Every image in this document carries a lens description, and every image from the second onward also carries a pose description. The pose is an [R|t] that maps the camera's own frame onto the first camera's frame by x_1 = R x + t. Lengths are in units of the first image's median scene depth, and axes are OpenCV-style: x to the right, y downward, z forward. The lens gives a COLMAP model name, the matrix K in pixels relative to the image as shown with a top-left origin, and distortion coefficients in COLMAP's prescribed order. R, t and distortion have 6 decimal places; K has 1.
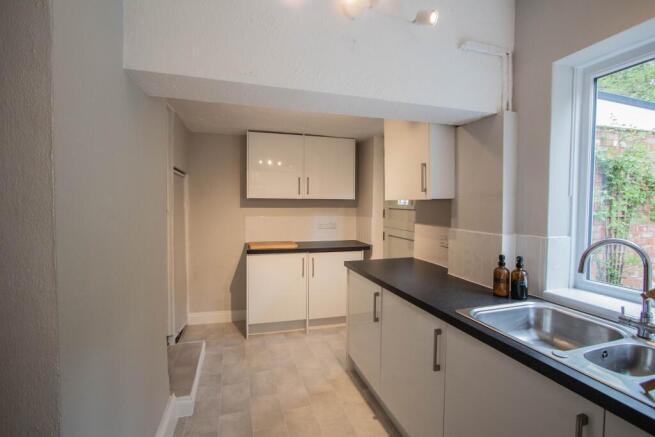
lens RADIAL K [[304.2, 0, 336.7], [0, 304.2, 219.4], [0, 0, 1]] dist [-0.019092, 0.000012]
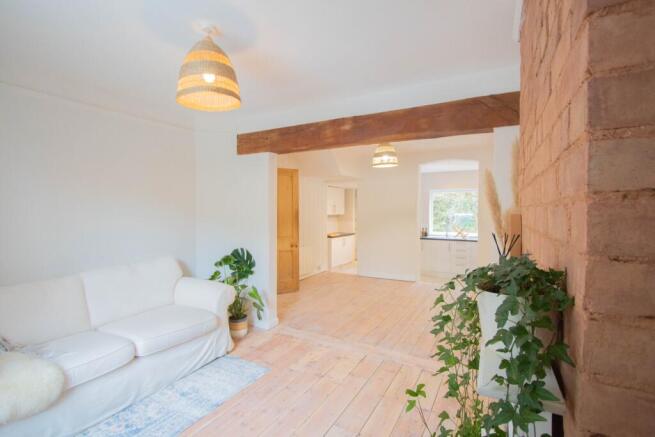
lens RADIAL K [[311.0, 0, 328.7], [0, 311.0, 218.7], [0, 0, 1]] dist [-0.012175, 0.001321]
pose [[0.721328, -0.026268, 0.692095, -3.783945], [0.030665, 0.999512, 0.005974, -0.101358], [-0.691915, 0.016914, 0.721781, -1.467887]]
